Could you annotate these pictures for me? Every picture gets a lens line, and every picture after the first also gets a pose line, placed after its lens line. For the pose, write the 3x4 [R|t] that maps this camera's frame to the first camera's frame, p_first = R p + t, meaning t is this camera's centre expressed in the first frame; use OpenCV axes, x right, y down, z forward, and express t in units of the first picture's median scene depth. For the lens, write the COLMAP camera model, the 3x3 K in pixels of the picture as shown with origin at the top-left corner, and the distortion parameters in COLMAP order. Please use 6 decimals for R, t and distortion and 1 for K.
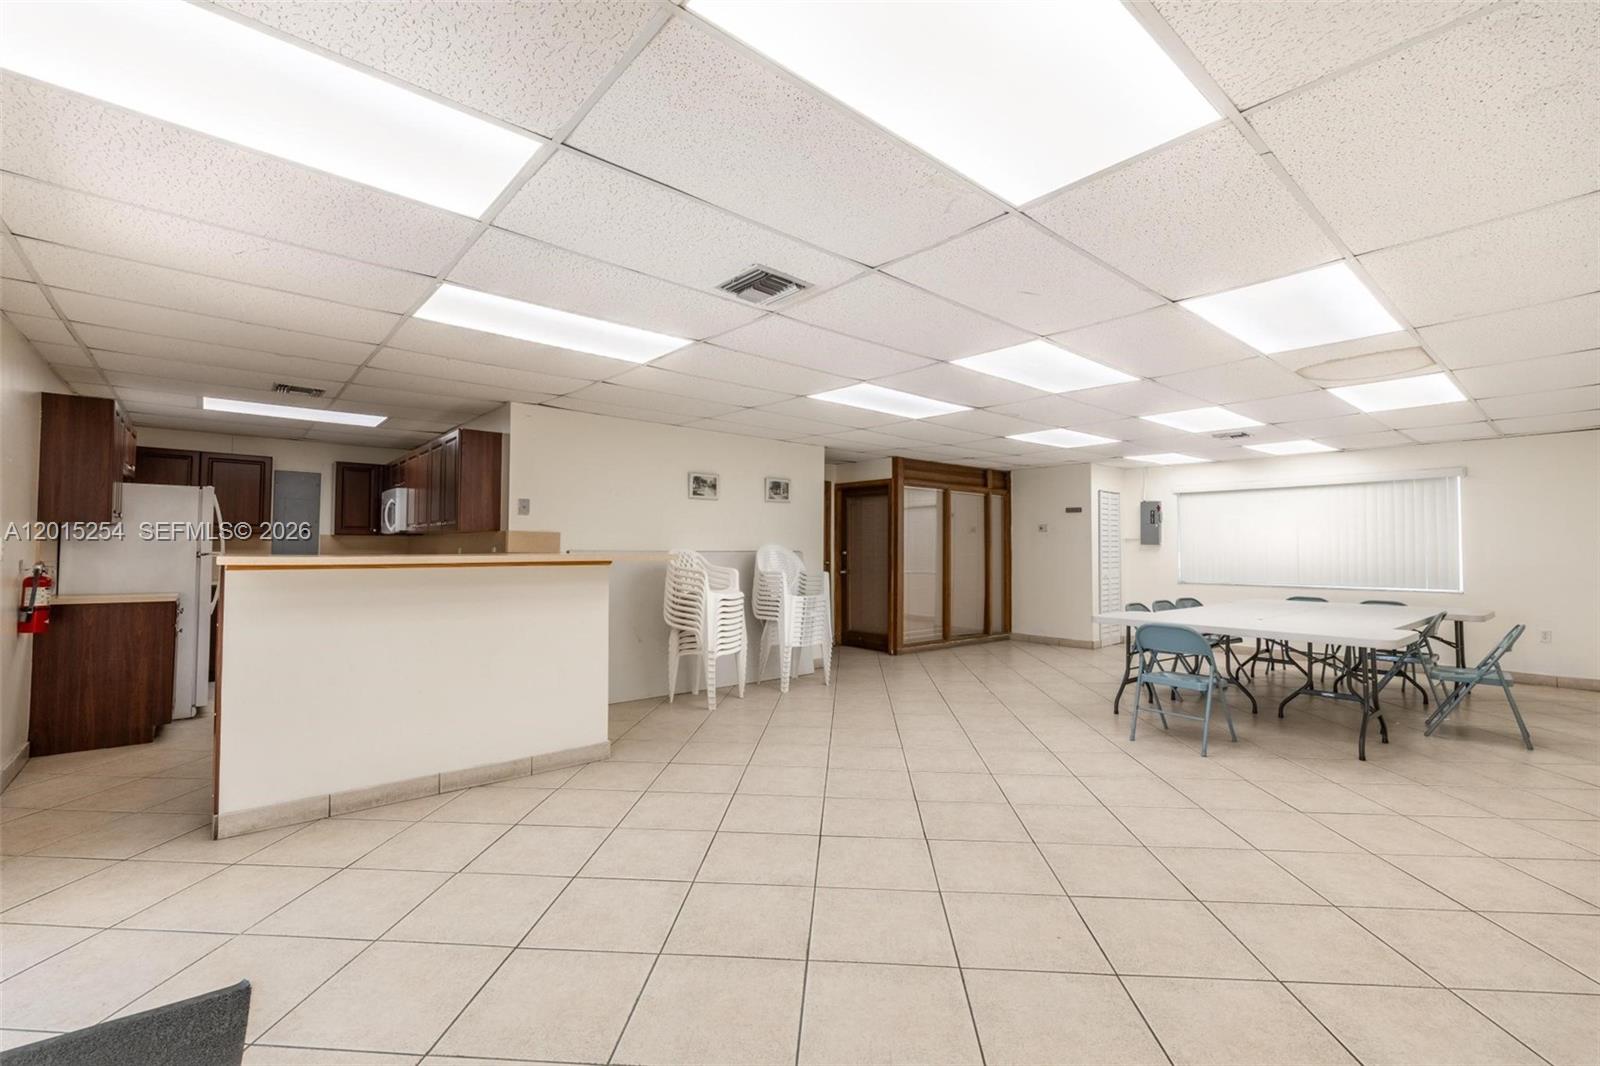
lens RADIAL K [[687.8, 0, 803.1], [0, 687.8, 534.1], [0, 0, 1]] dist [0.001991, 0.000093]
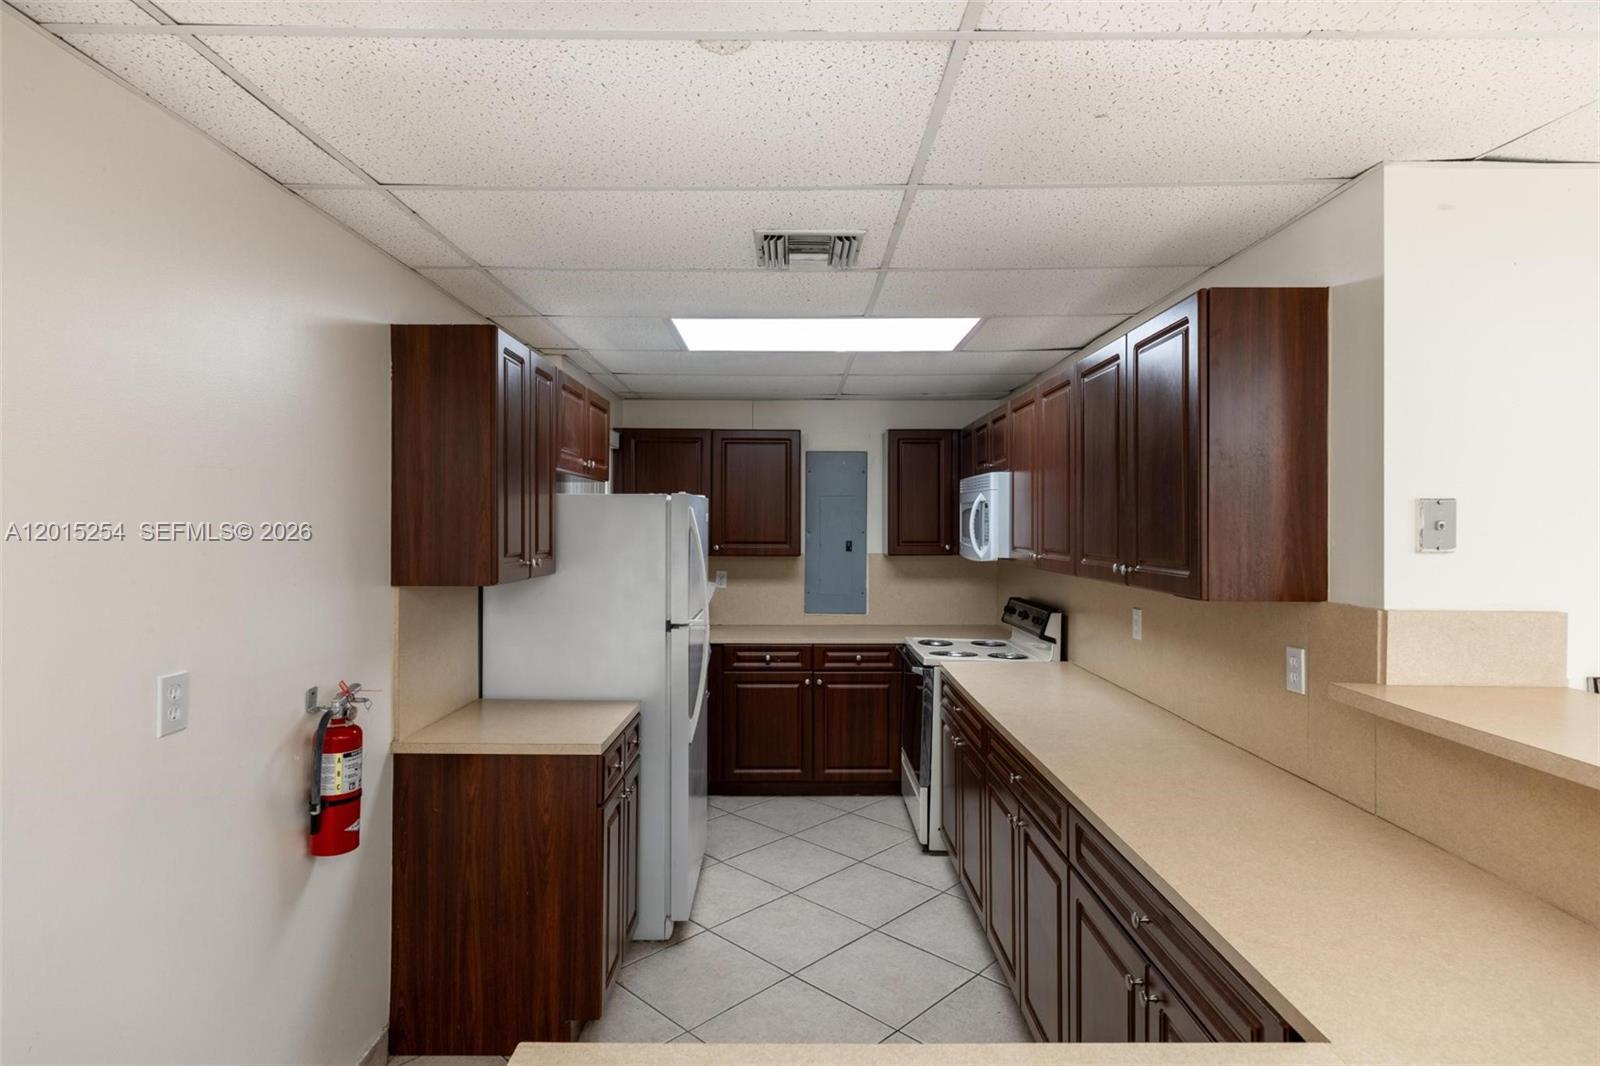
lens RADIAL K [[864.0, 0, 798.9], [0, 864.0, 529.7], [0, 0, 1]] dist [0.000475, 0.000044]
pose [[0.764685, -0.004336, -0.644390, -0.297216], [0.019278, 0.999684, 0.016150, -0.038222], [0.644116, -0.024773, 0.764527, 0.437026]]
